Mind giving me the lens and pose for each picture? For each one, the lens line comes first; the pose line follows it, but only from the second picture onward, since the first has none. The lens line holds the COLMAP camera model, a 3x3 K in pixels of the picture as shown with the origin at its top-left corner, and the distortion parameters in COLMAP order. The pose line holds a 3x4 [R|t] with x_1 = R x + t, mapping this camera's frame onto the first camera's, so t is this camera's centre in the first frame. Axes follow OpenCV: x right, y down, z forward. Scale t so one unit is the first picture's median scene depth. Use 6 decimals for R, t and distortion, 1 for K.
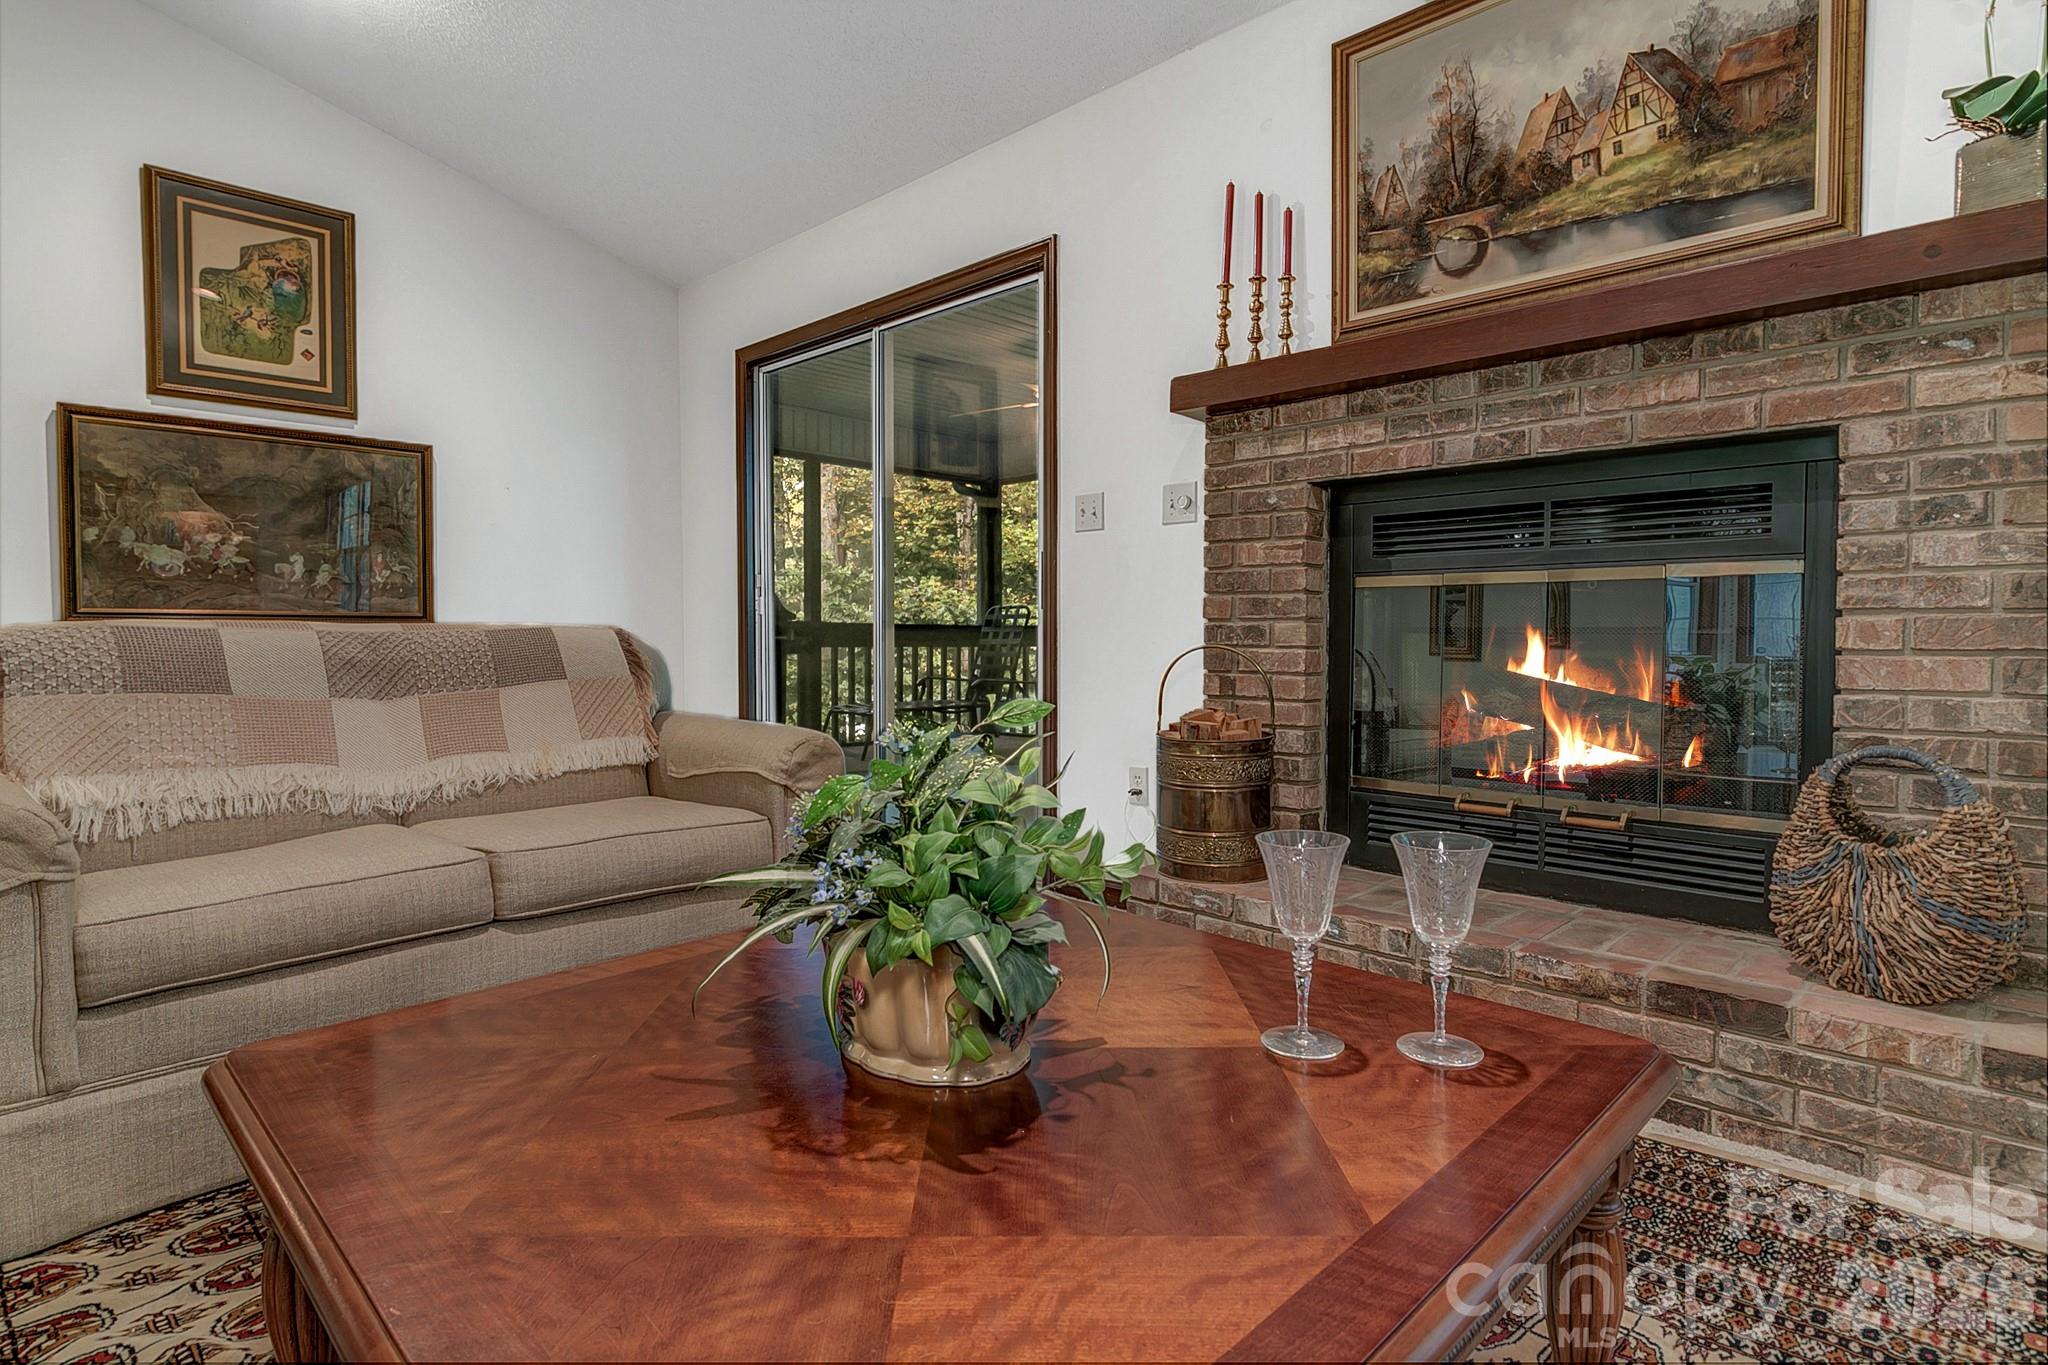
lens RADIAL K [[1038.4, 0, 1020.5], [0, 1038.4, 673.5], [0, 0, 1]] dist [-0.002566, 0.000933]
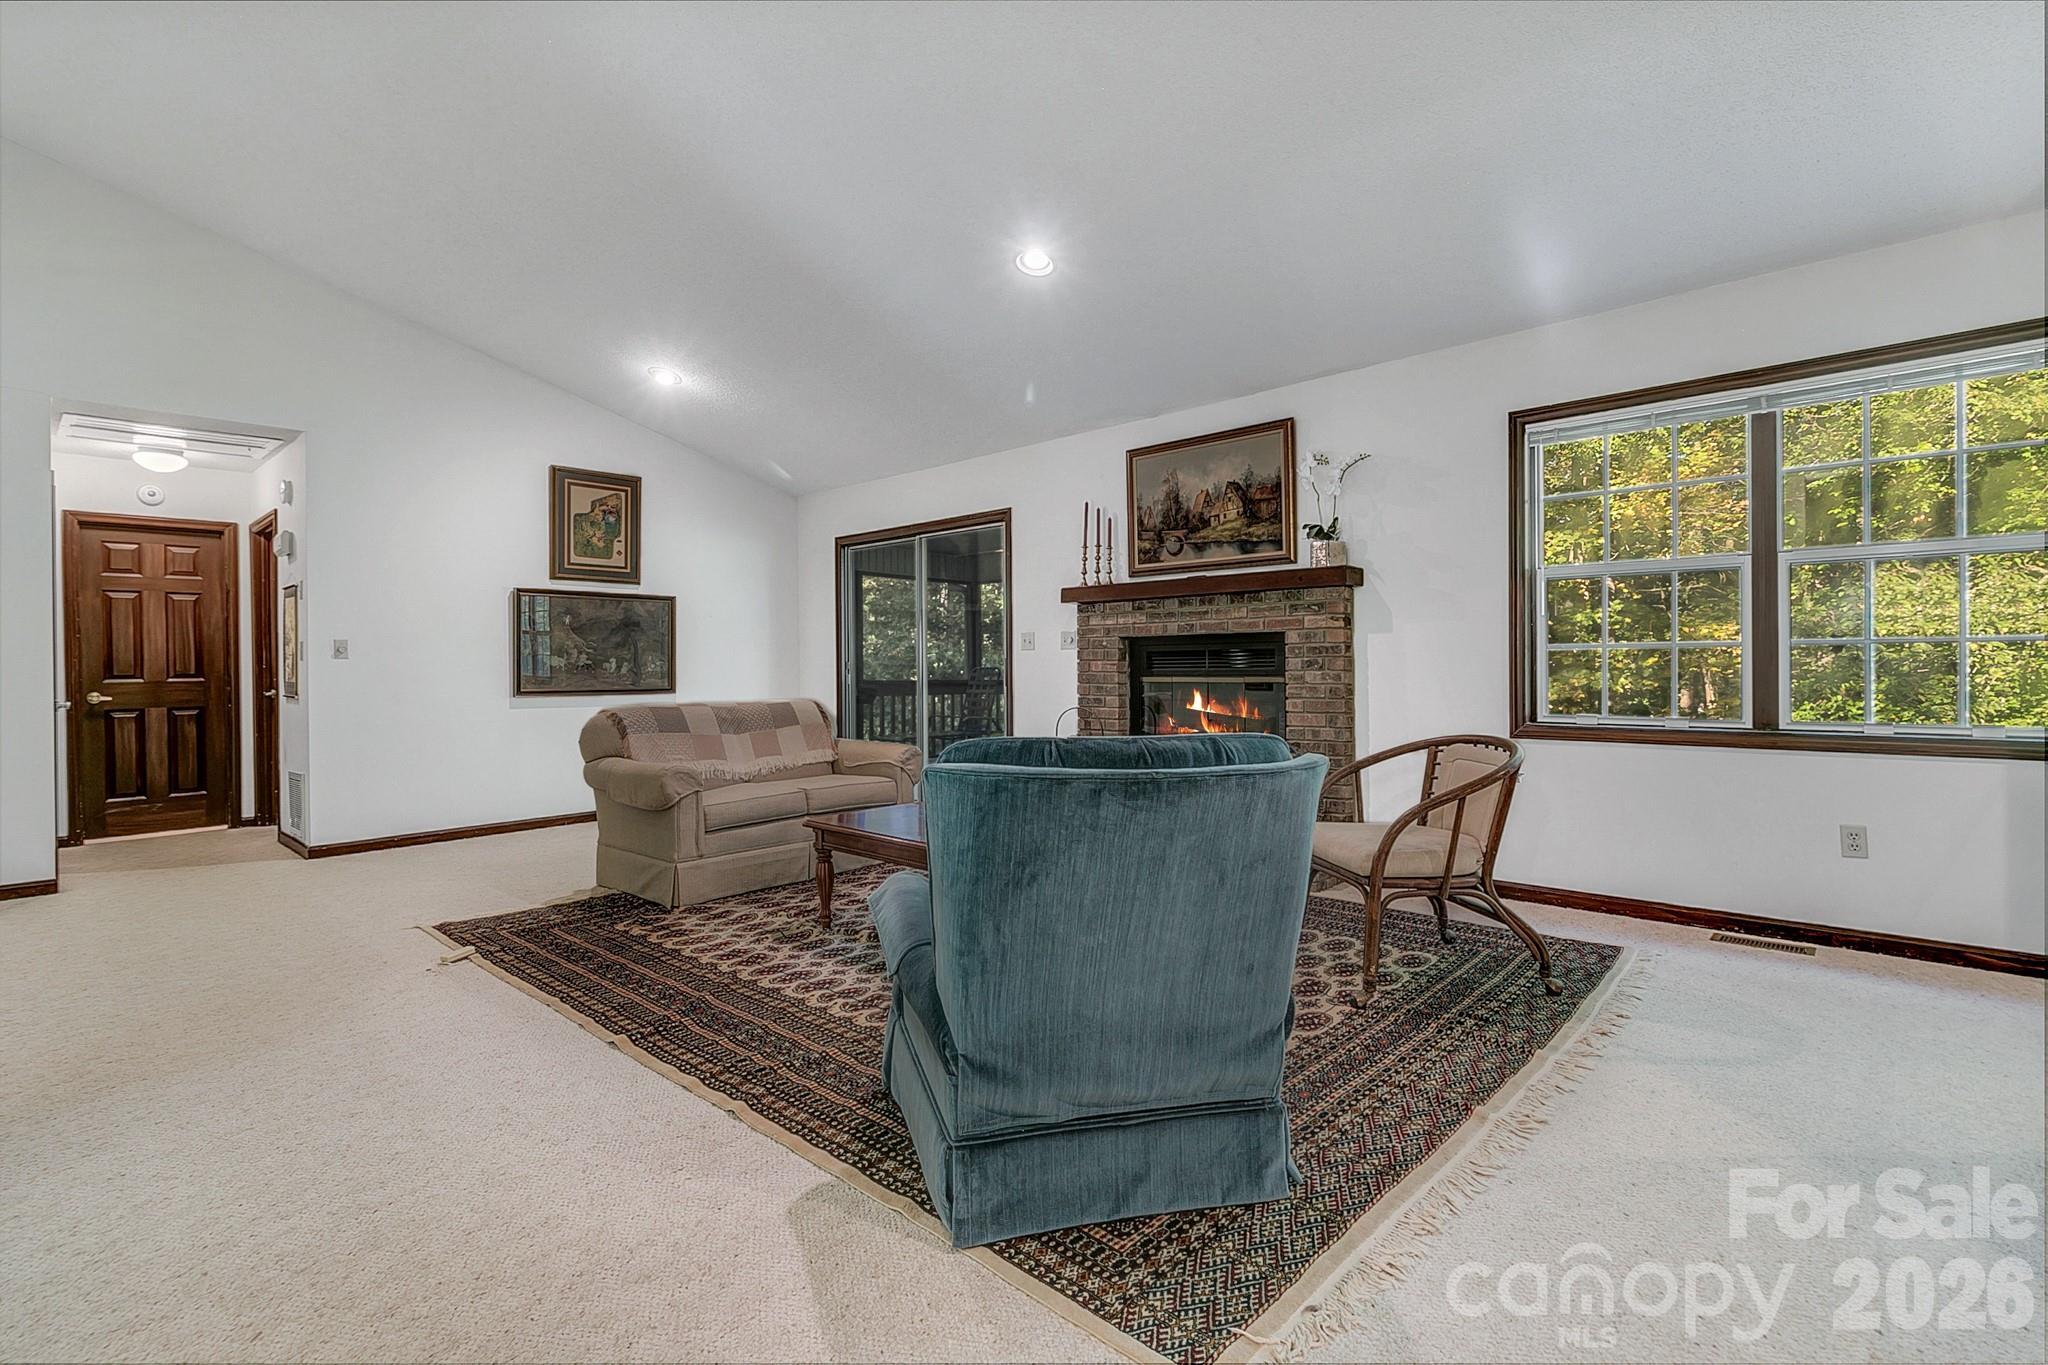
lens RADIAL K [[938.1, 0, 1012.1], [0, 938.1, 676.4], [0, 0, 1]] dist [-0.001563, 0.000858]
pose [[0.999744, -0.008952, 0.020760, -0.006055], [0.009543, 0.999547, -0.028560, -0.036756], [-0.020495, 0.028751, 0.999376, -1.081491]]
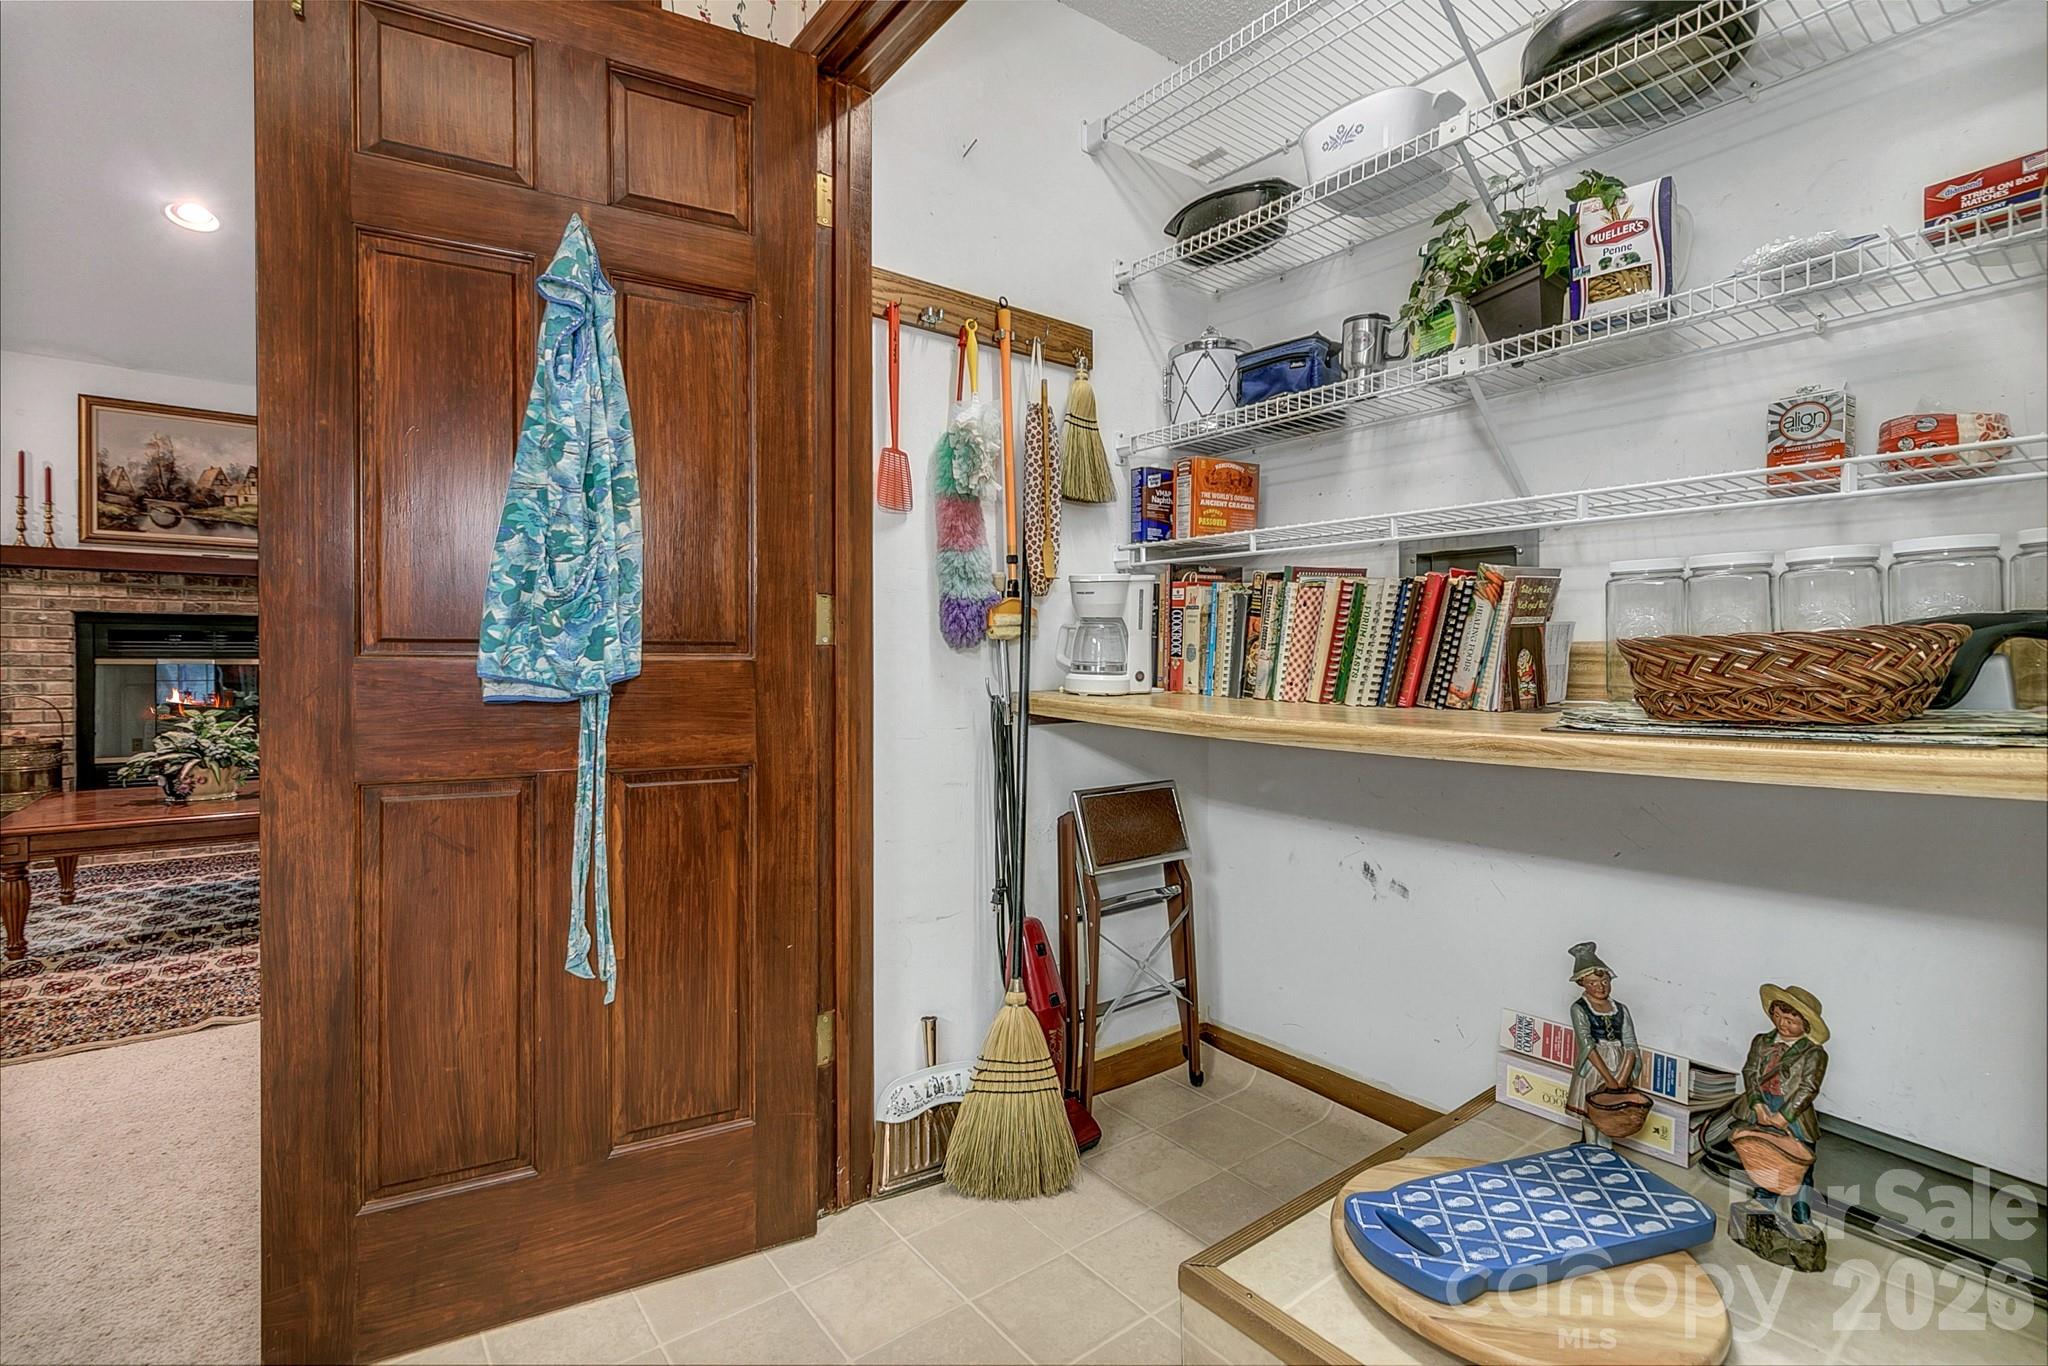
lens RADIAL K [[938.1, 0, 1032.1], [0, 938.1, 663.6], [0, 0, 1]] dist [-0.001563, 0.000858]
pose [[0.120149, -0.001599, 0.992755, -1.253539], [0.040607, 0.999170, -0.003305, -0.004553], [-0.991925, 0.040710, 0.120114, -1.006413]]
